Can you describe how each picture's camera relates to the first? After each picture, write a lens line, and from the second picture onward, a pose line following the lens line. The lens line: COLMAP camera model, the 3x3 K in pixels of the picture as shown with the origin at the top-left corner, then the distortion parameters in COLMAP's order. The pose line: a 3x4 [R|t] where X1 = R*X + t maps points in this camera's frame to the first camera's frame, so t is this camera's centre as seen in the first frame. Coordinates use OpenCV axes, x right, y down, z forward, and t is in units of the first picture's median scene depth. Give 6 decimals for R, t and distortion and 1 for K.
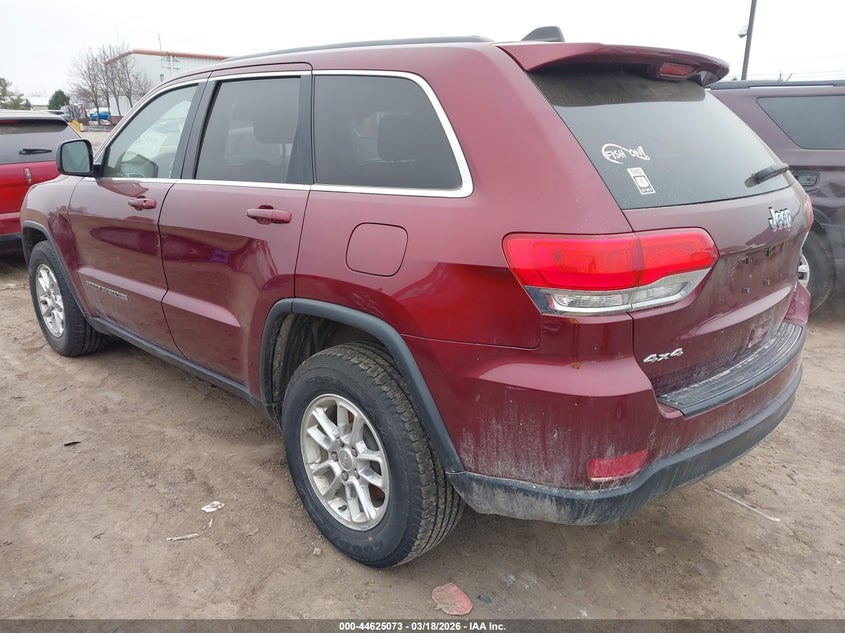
lens RADIAL K [[633.3, 0, 422.5], [0, 633.3, 316.5], [0, 0, 1]] dist [0.011029, 0.003981]
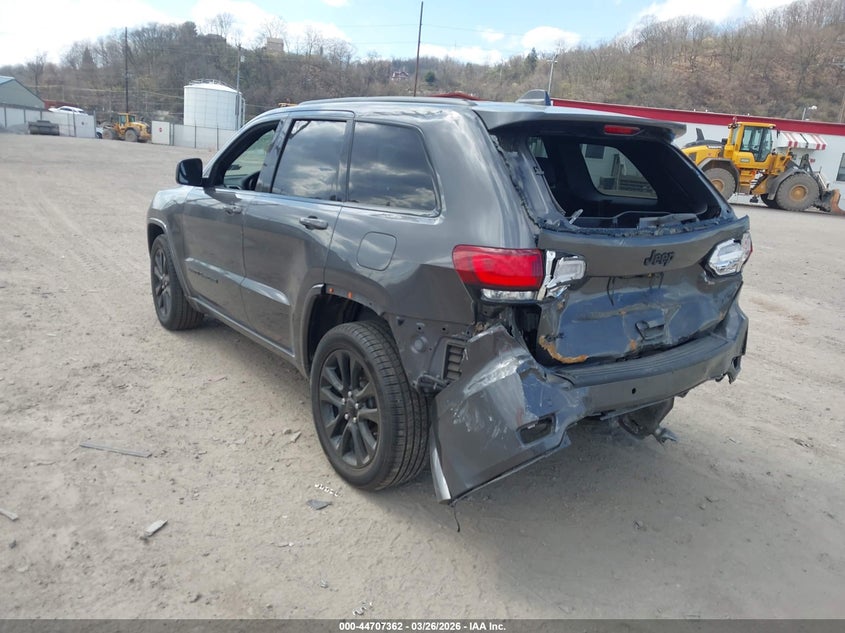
lens RADIAL K [[633.3, 0, 422.5], [0, 633.3, 316.5], [0, 0, 1]] dist [0.011029, 0.003981]
pose [[0.985829, 0.077821, -0.148608, 0.173209], [-0.082045, 0.996375, -0.022496, 0.042931], [0.146319, 0.034369, 0.988640, -0.249046]]
